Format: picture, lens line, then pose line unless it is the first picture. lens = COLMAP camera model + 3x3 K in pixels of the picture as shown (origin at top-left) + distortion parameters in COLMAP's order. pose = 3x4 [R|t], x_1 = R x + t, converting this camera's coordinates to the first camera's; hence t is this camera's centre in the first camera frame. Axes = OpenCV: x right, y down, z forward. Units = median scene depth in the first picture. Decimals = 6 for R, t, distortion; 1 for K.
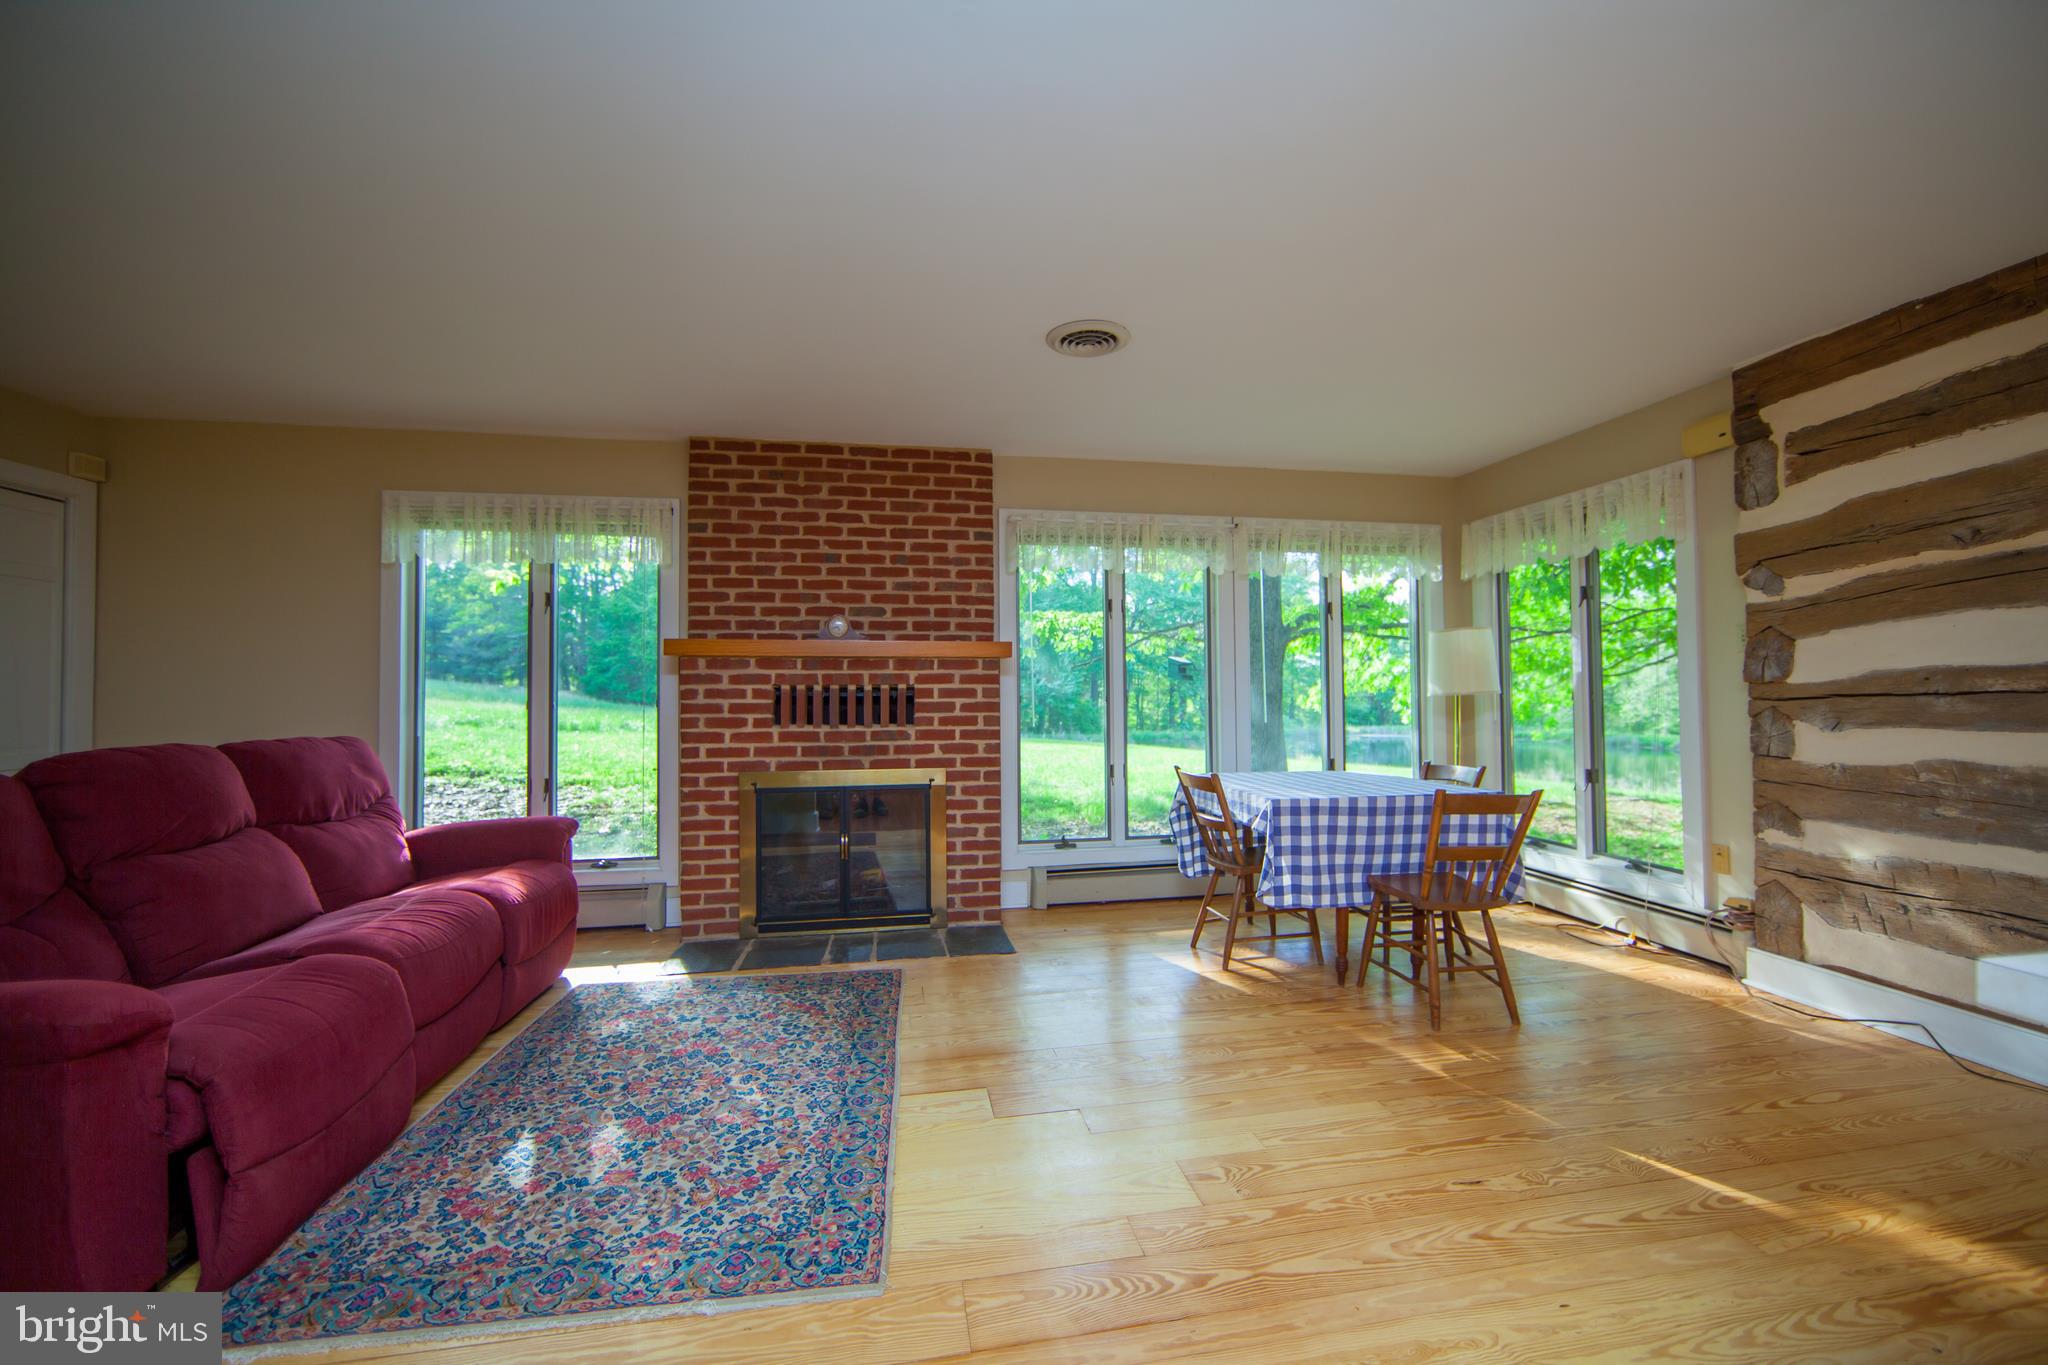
lens RADIAL K [[807.7, 0, 1035.0], [0, 807.7, 677.0], [0, 0, 1]] dist [0.002283, 0.000204]
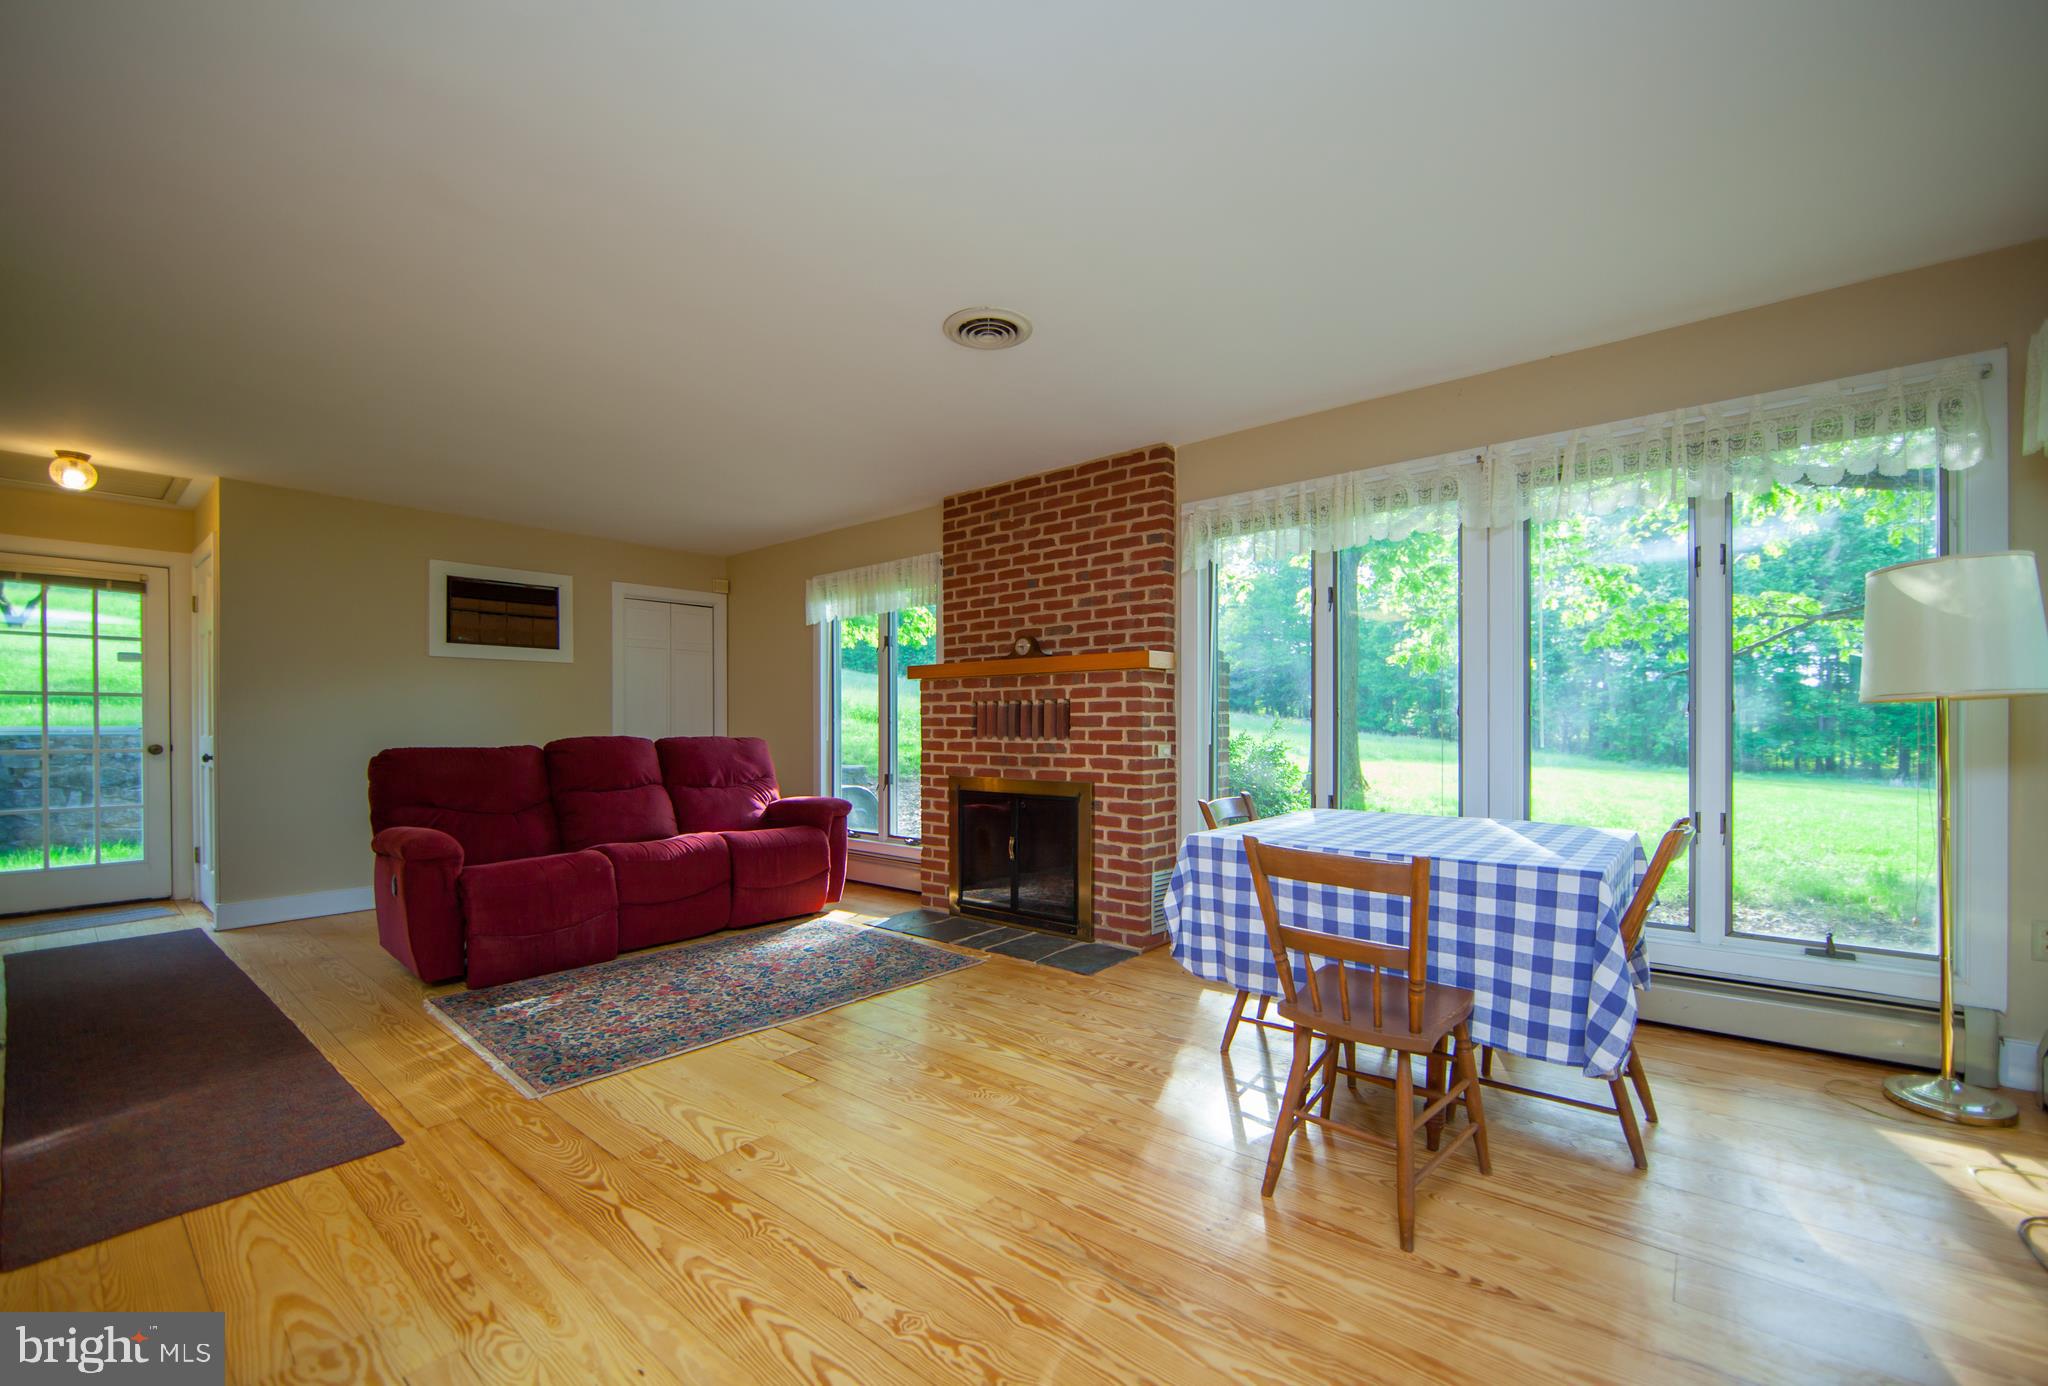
lens RADIAL K [[832.3, 0, 1026.0], [0, 832.3, 728.6], [0, 0, 1]] dist [-0.002047, -0.000053]
pose [[0.651497, 0.006797, -0.758621, 0.607286], [0.015202, 0.999642, 0.022012, 0.022791], [0.758499, -0.025873, 0.651160, 0.275183]]
